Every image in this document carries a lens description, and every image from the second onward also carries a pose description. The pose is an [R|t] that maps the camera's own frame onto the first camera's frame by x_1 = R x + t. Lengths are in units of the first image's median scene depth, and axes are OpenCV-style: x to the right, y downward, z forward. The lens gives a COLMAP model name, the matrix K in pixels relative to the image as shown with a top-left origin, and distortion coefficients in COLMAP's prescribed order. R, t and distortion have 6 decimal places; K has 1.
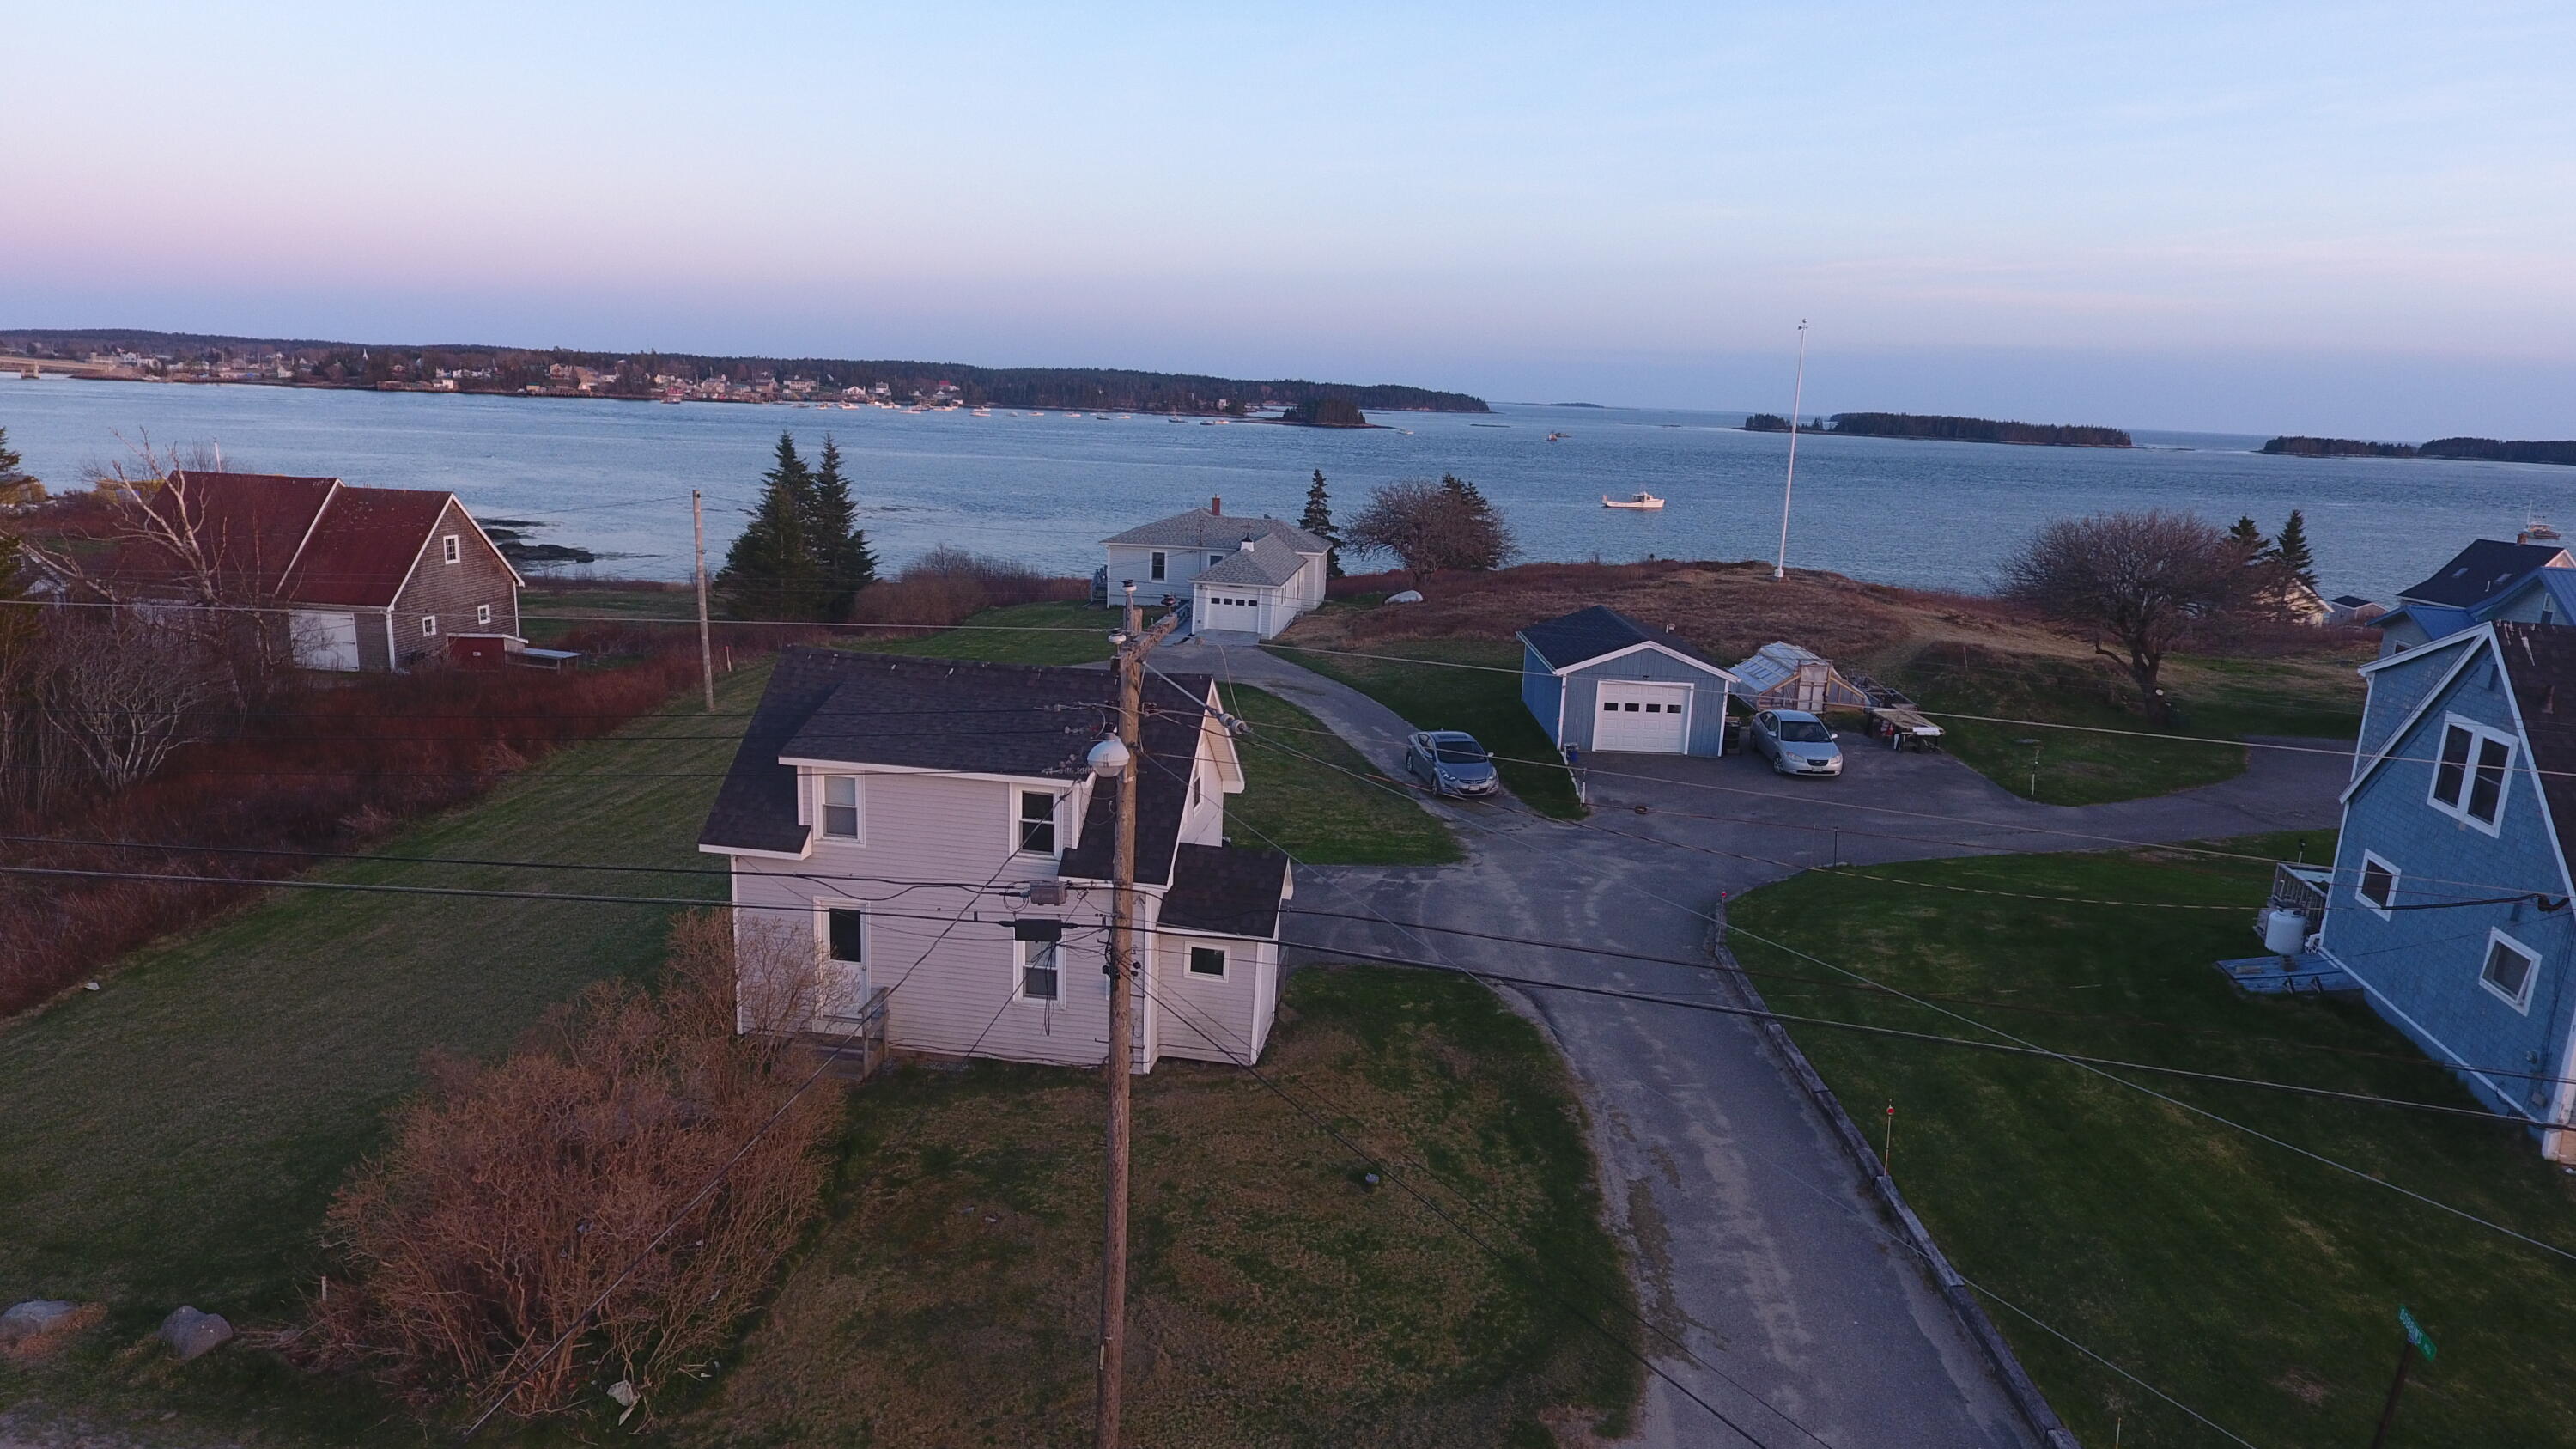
lens RADIAL K [[1498.2, 0, 1304.1], [0, 1498.2, 726.2], [0, 0, 1]] dist [0.000160, -0.002709]
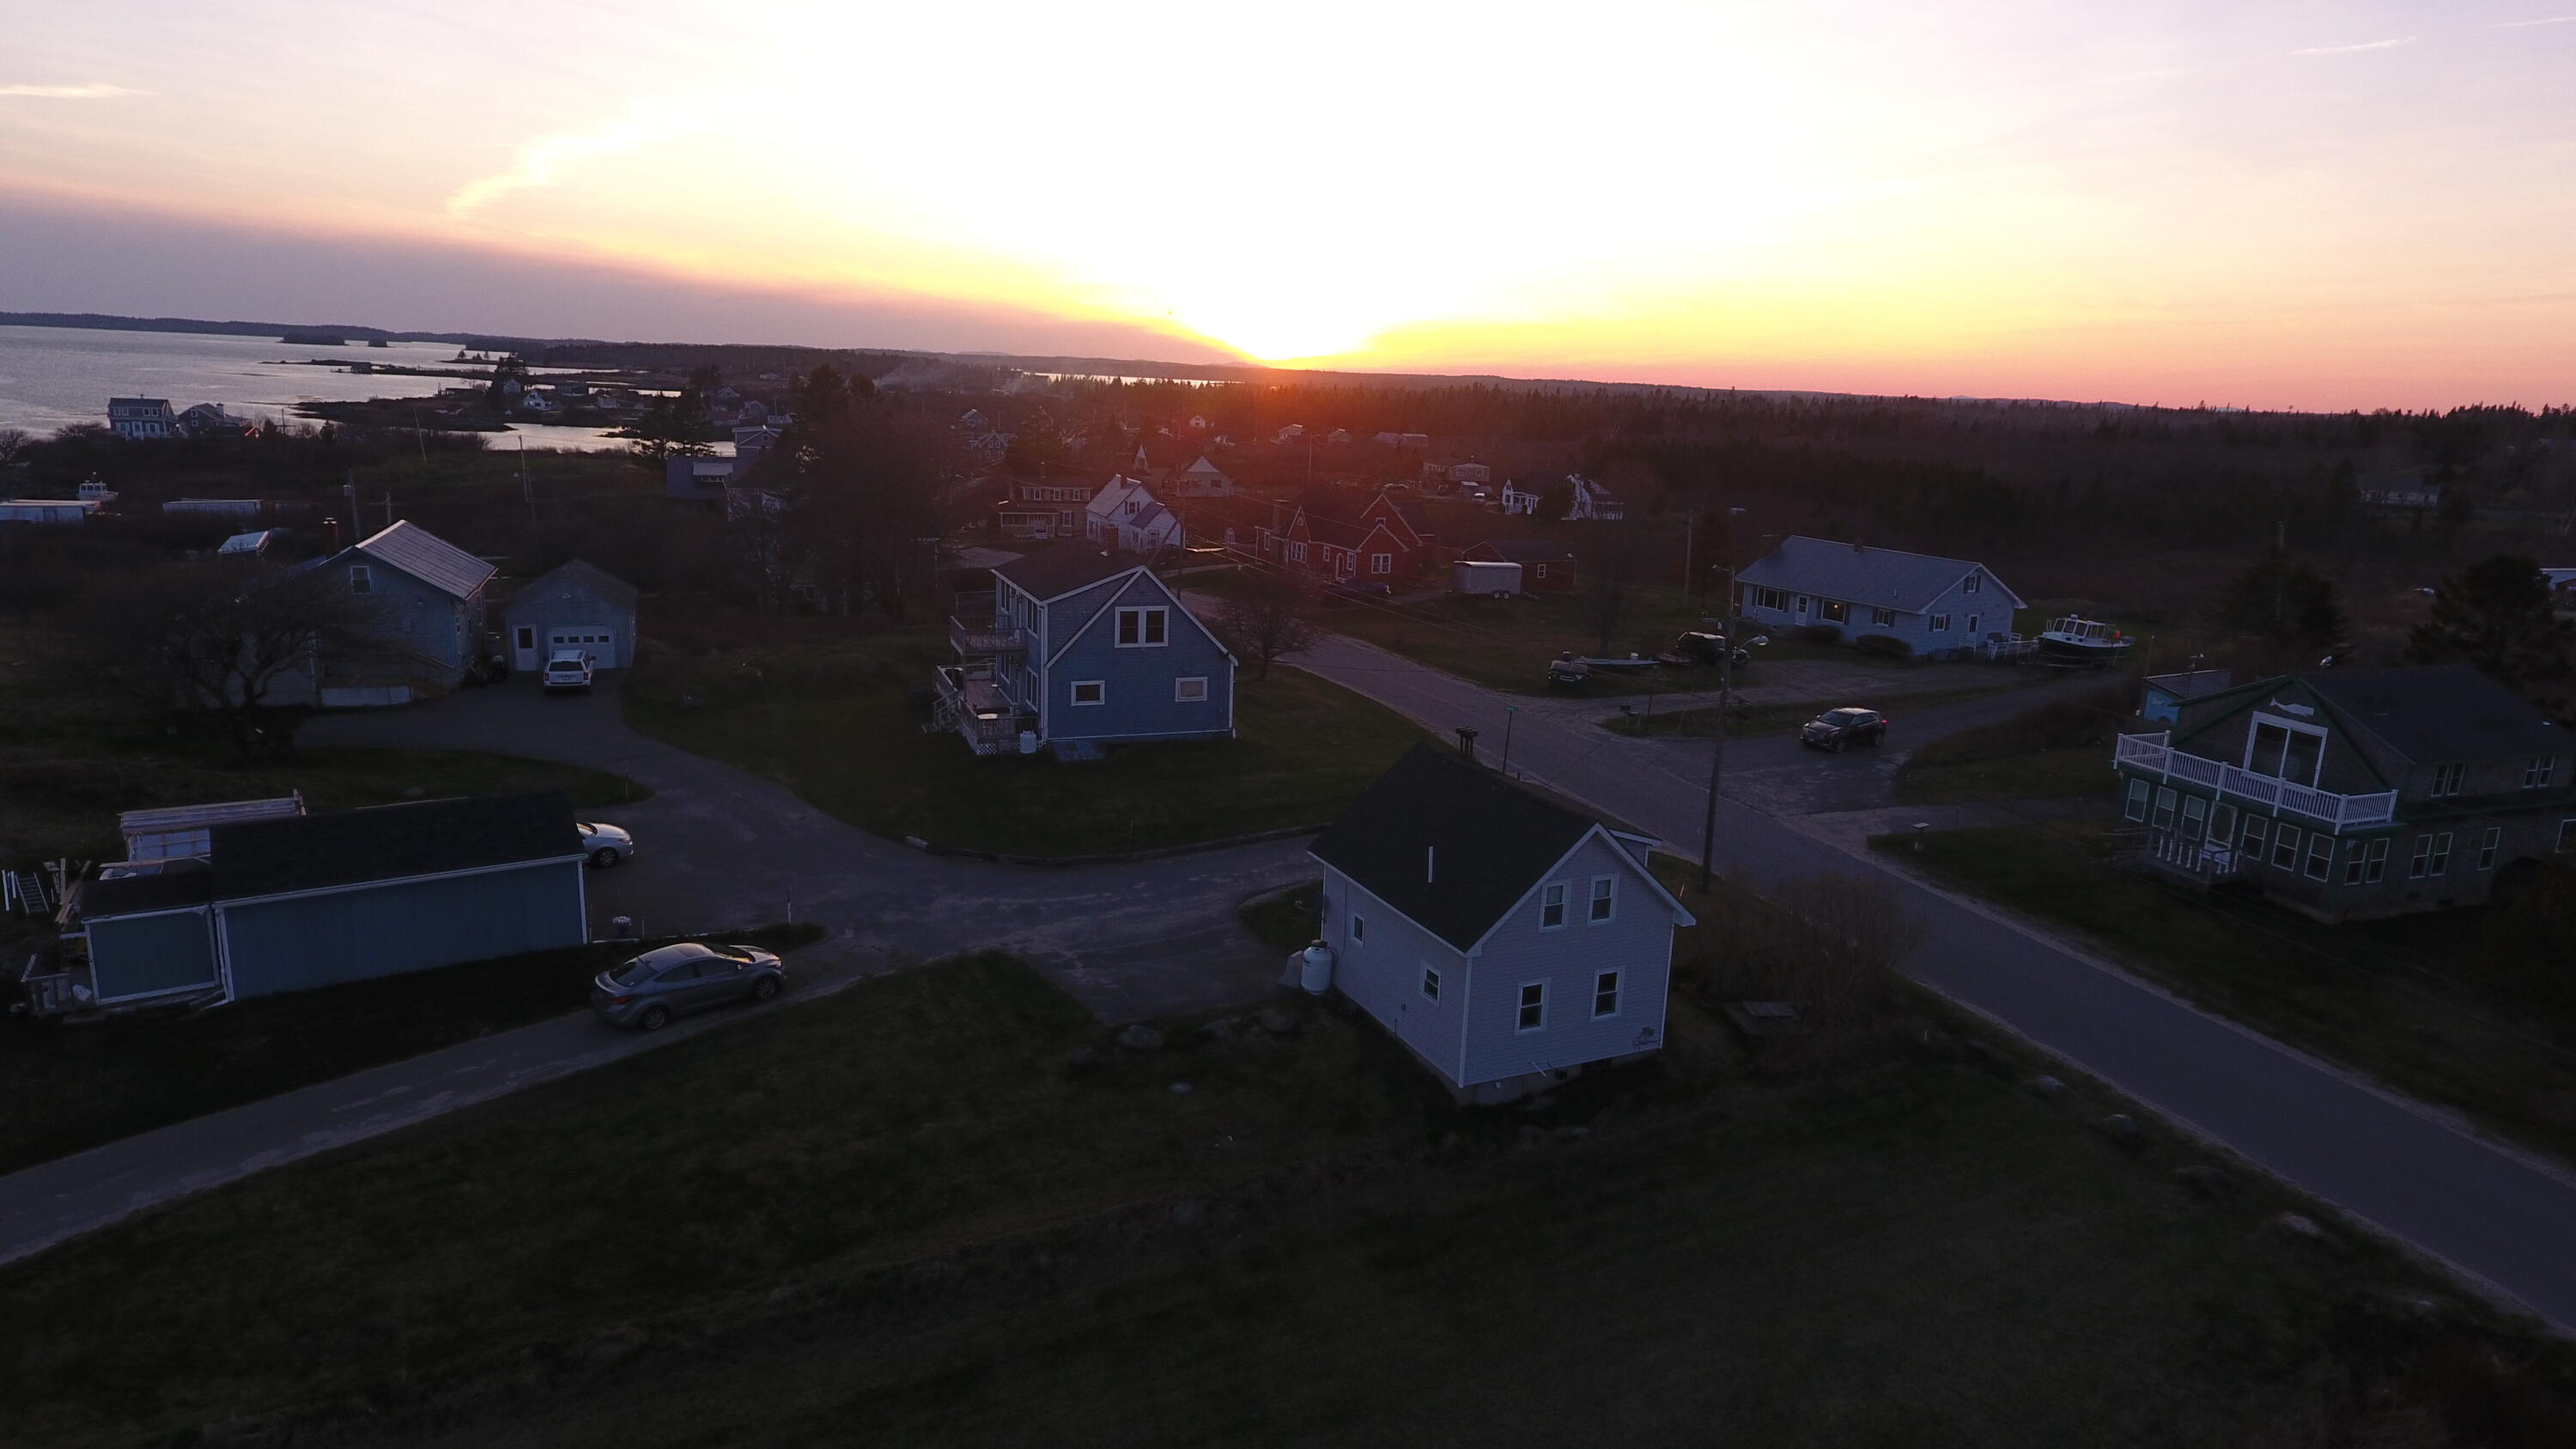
lens RADIAL K [[1498.2, 0, 1291.3], [0, 1498.2, 737.3], [0, 0, 1]] dist [0.000160, -0.002709]
pose [[-0.555870, -0.258674, 0.789998, -0.828808], [0.117113, 0.916503, 0.382500, -0.442246], [-0.822978, 0.305139, -0.479162, 1.264606]]
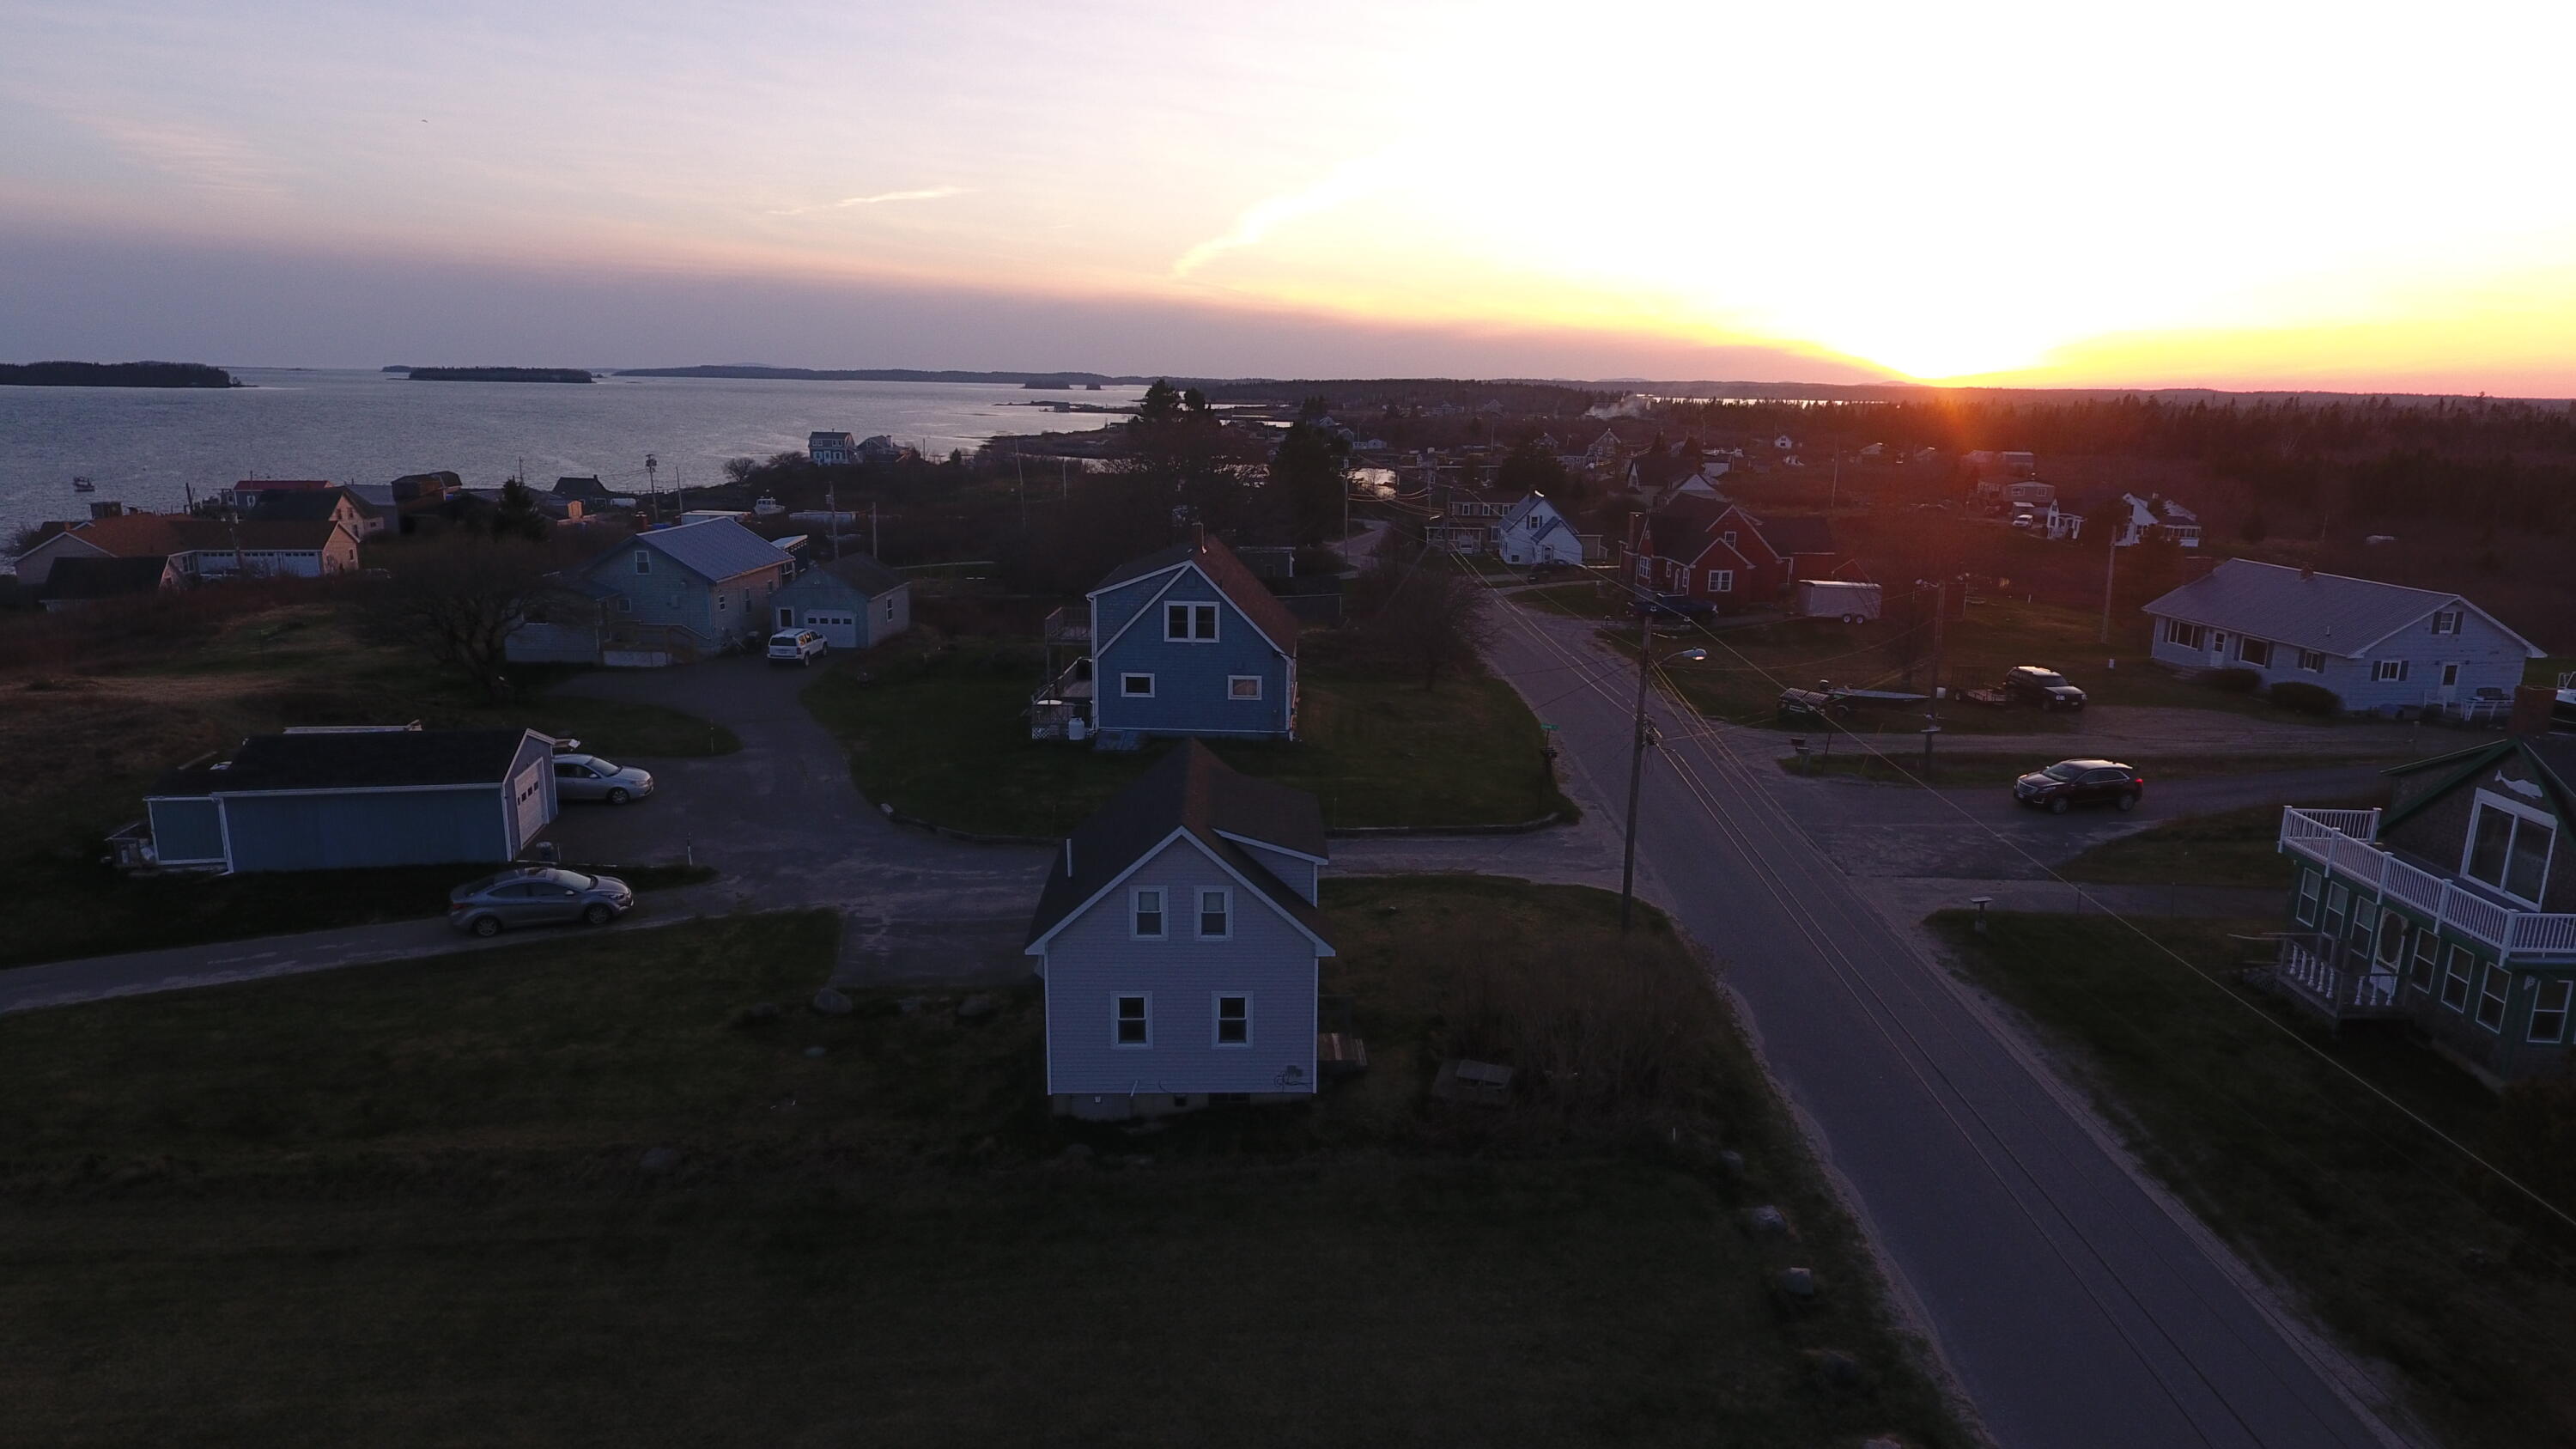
lens RADIAL K [[1498.2, 0, 1294.9], [0, 1498.2, 725.5], [0, 0, 1]] dist [0.000160, -0.002709]
pose [[-0.183001, -0.262732, 0.947356, -1.002519], [0.191415, 0.935665, 0.296465, -0.313652], [-0.964298, 0.235592, -0.120937, 0.733556]]
